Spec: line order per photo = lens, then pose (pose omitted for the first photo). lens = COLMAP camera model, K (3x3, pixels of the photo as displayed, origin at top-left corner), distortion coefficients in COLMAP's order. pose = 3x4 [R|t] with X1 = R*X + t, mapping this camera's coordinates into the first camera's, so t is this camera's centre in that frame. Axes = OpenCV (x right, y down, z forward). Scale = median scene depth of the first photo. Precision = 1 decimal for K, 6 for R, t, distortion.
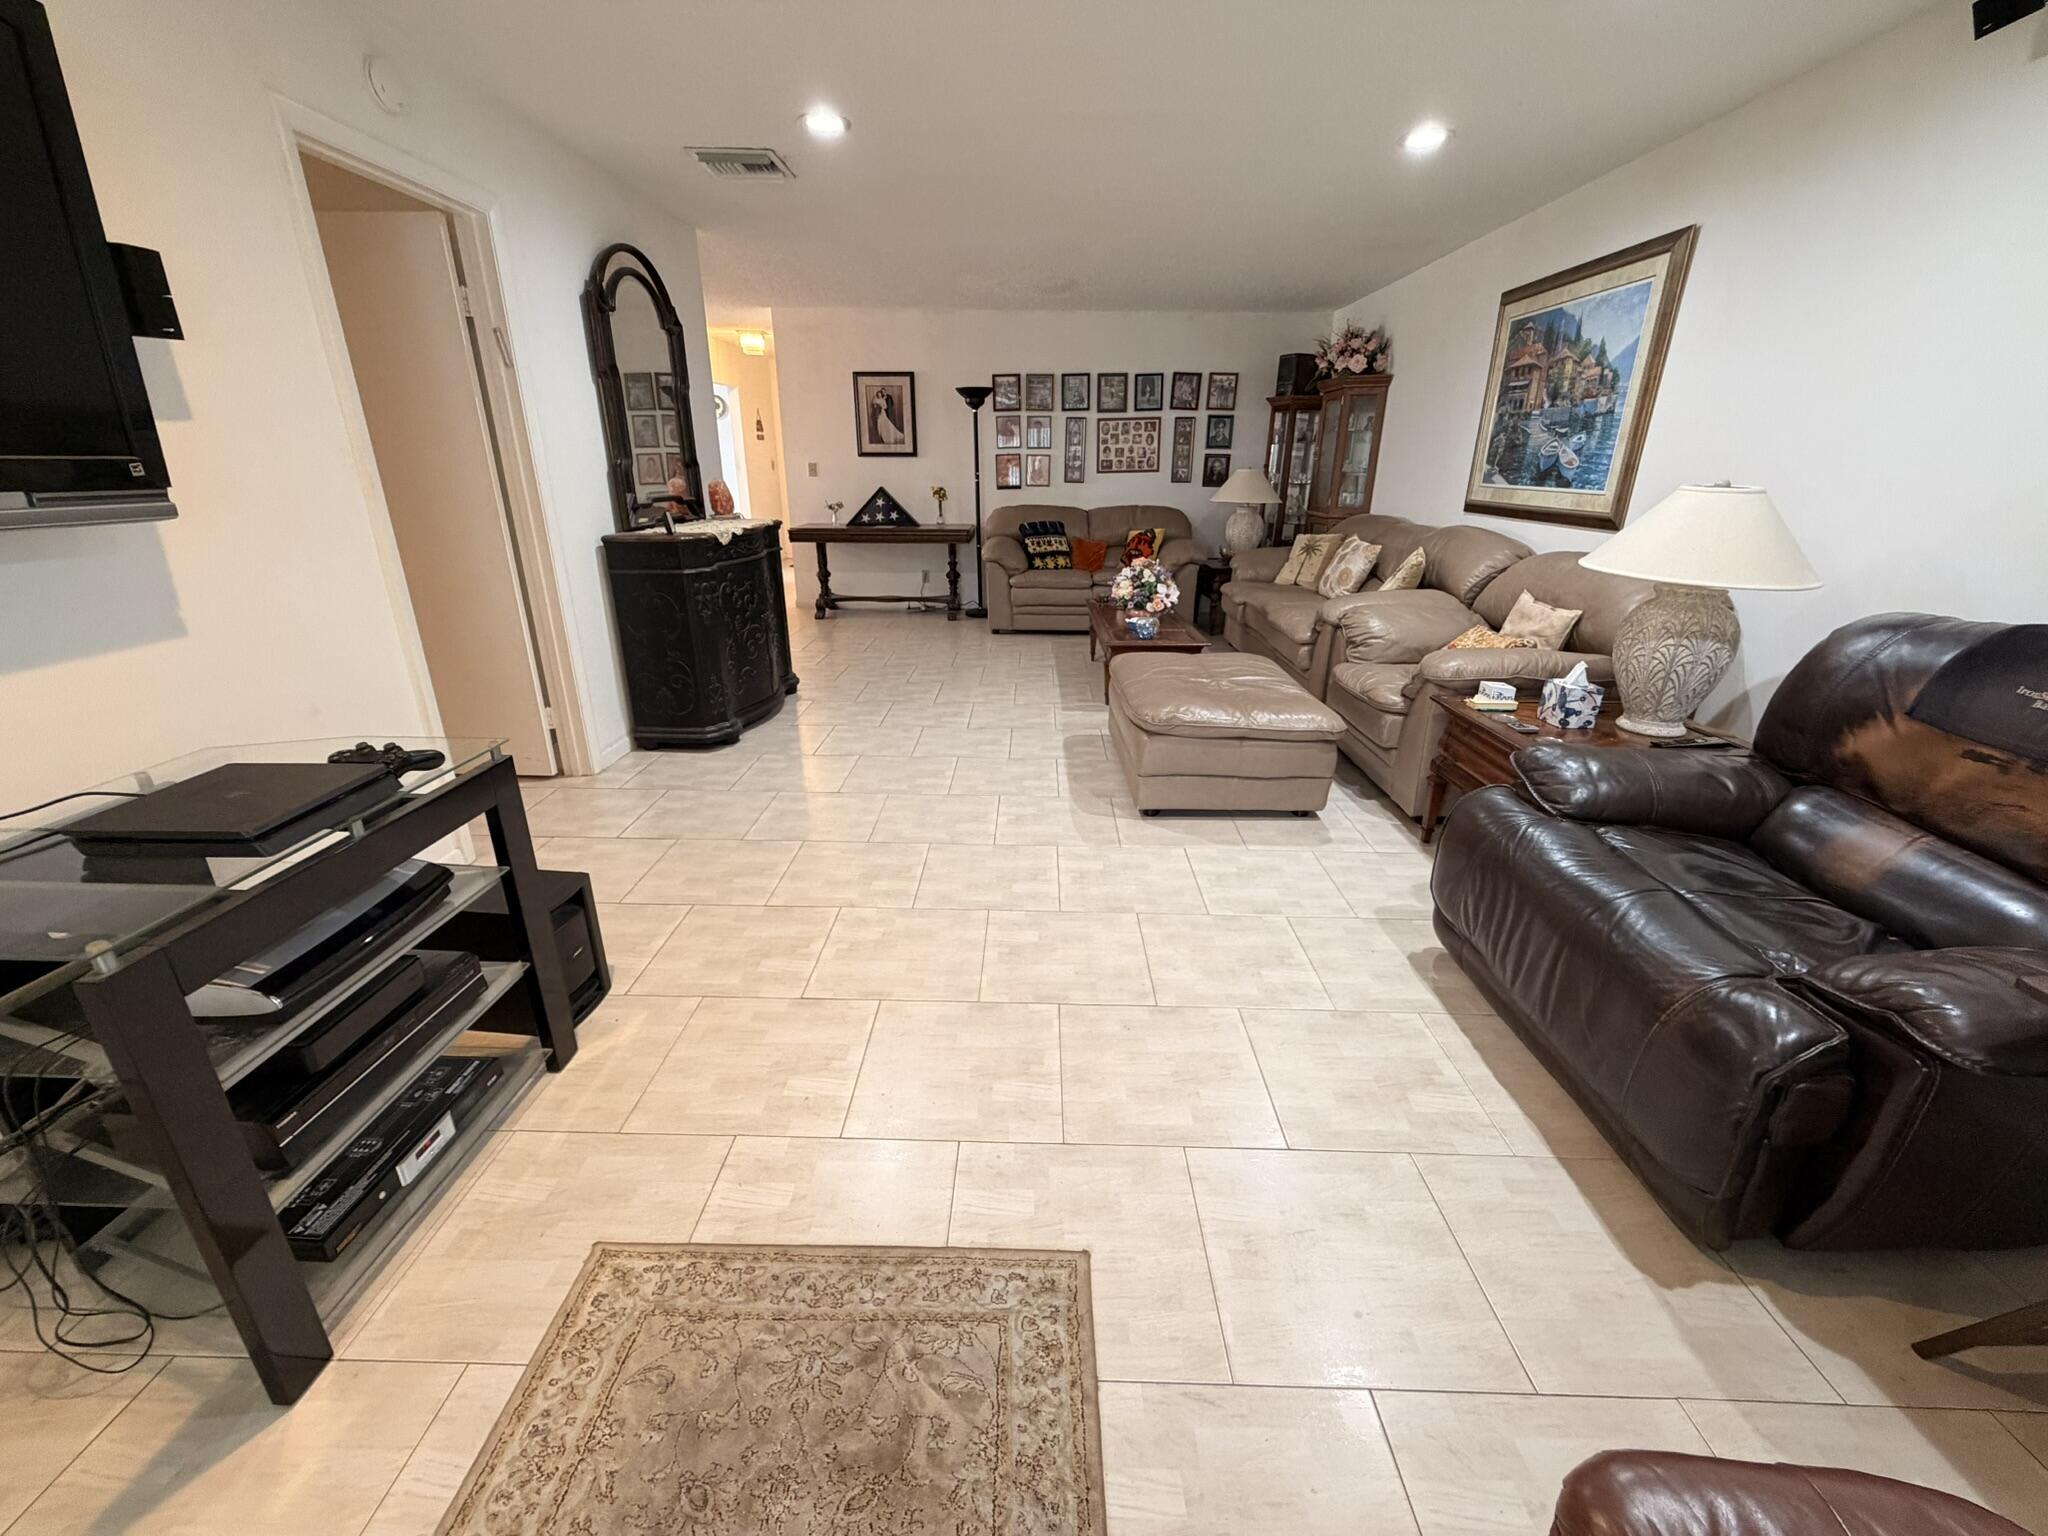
lens RADIAL K [[816.1, 0, 1023.8], [0, 816.1, 763.0], [0, 0, 1]] dist [0.002342, -0.000077]
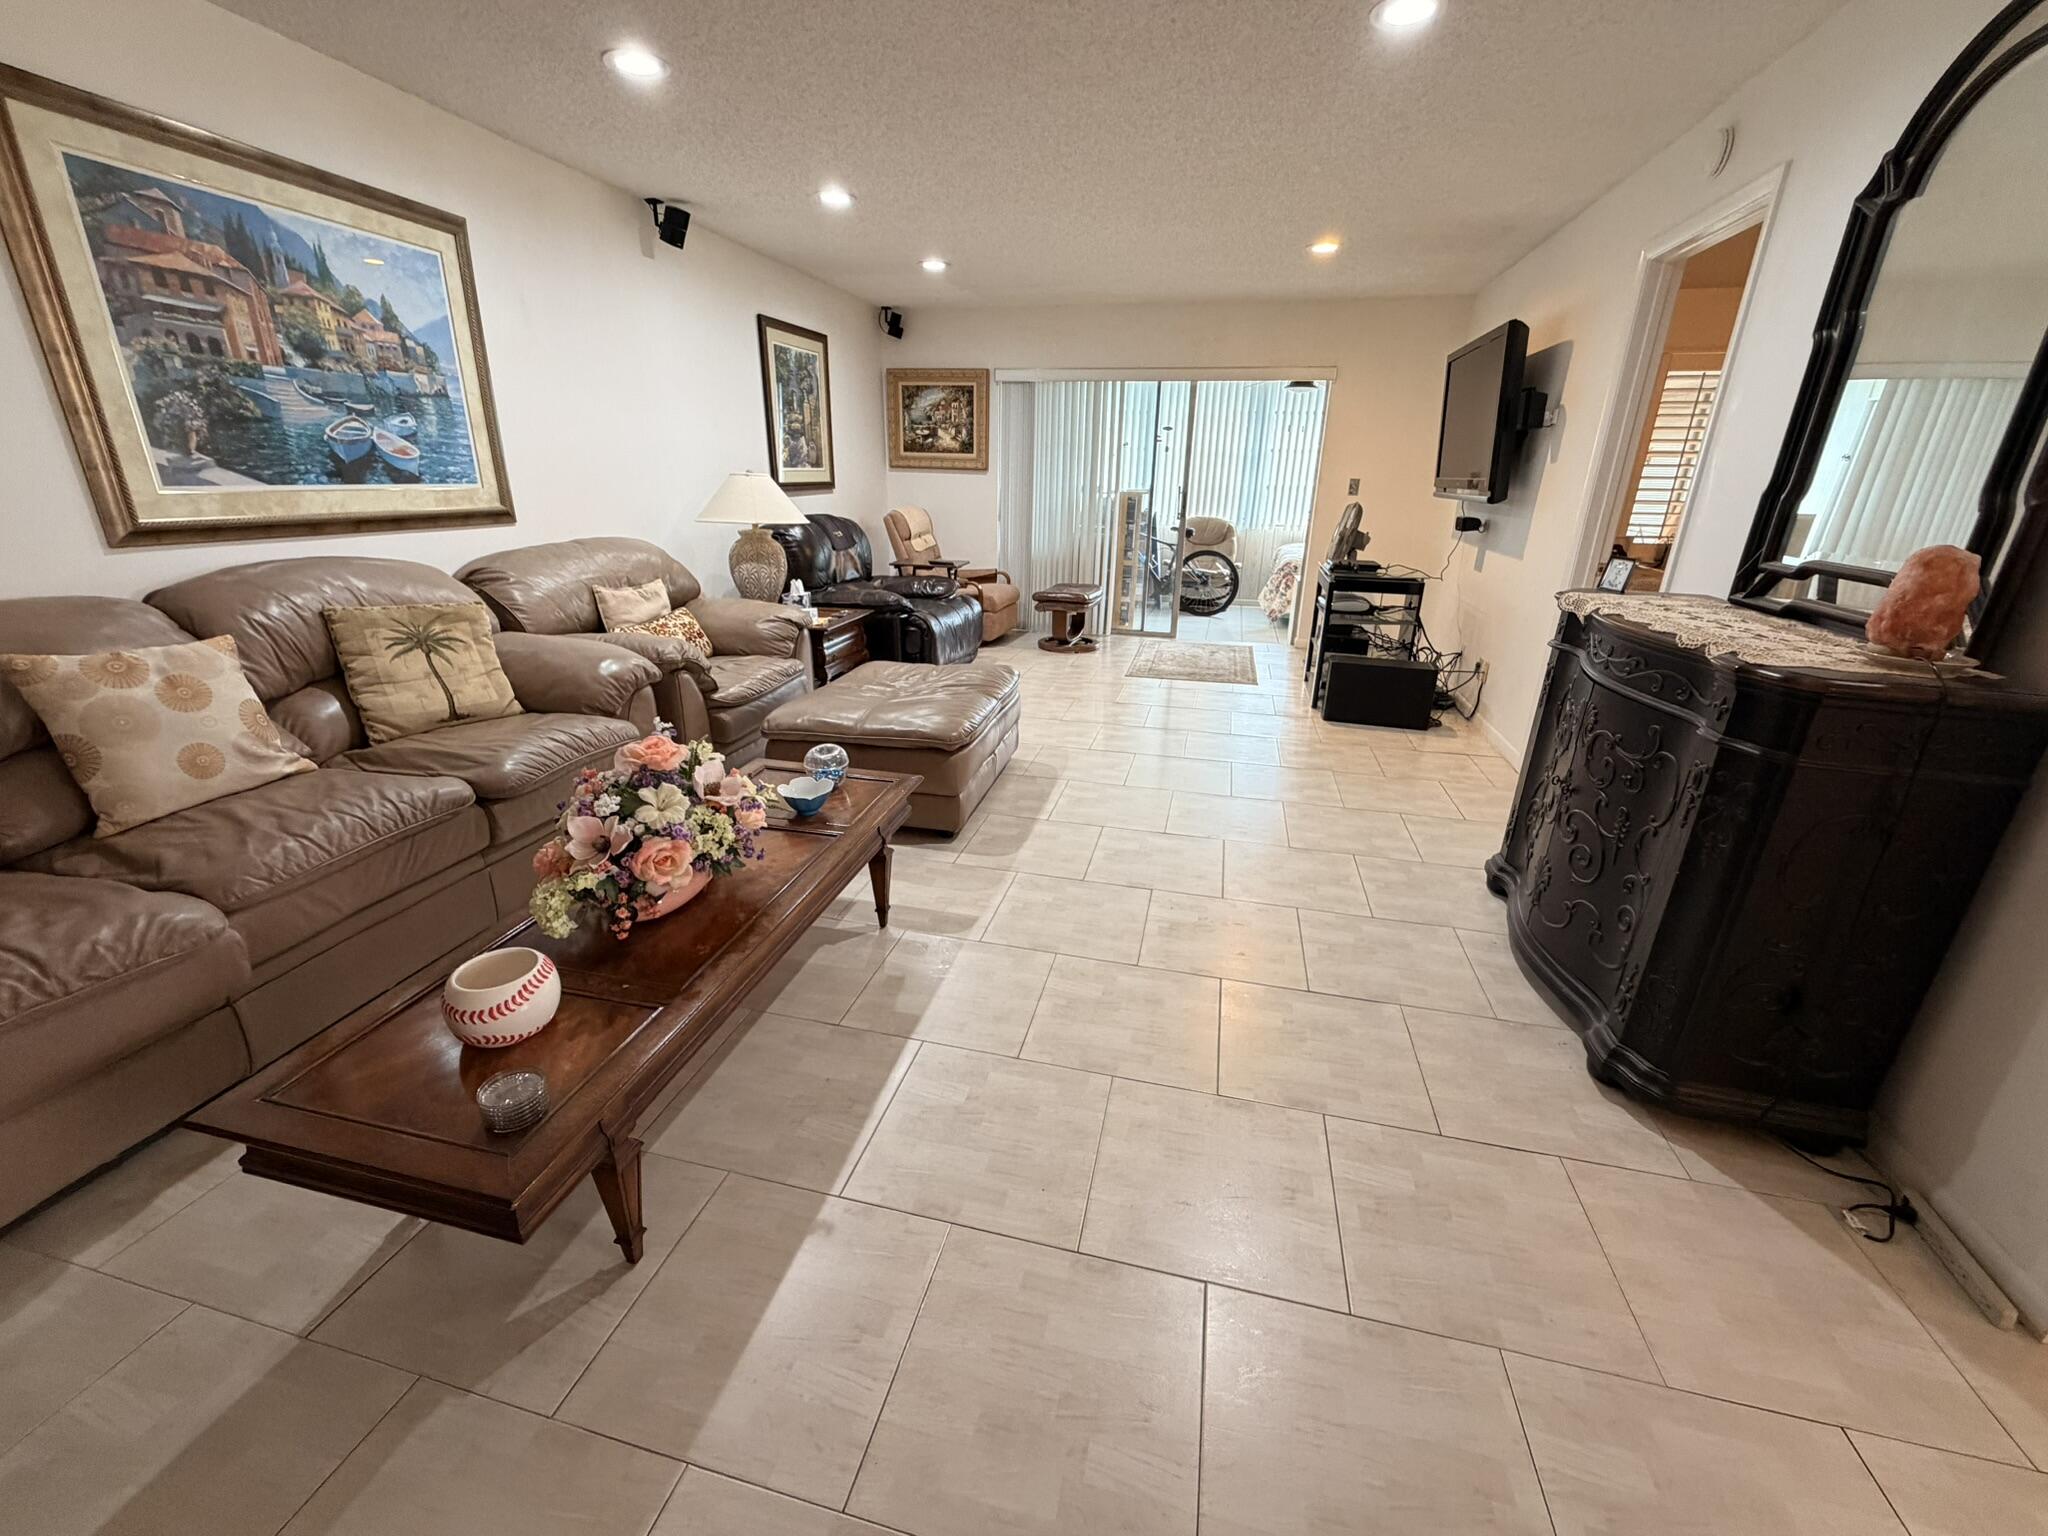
lens RADIAL K [[816.1, 0, 1023.8], [0, 816.1, 763.0], [0, 0, 1]] dist [0.002342, -0.000077]
pose [[-0.975385, -0.098942, 0.197066, -0.100474], [0.051307, 0.767324, 0.639203, -0.615358], [-0.214458, 0.633580, -0.743360, 1.661273]]
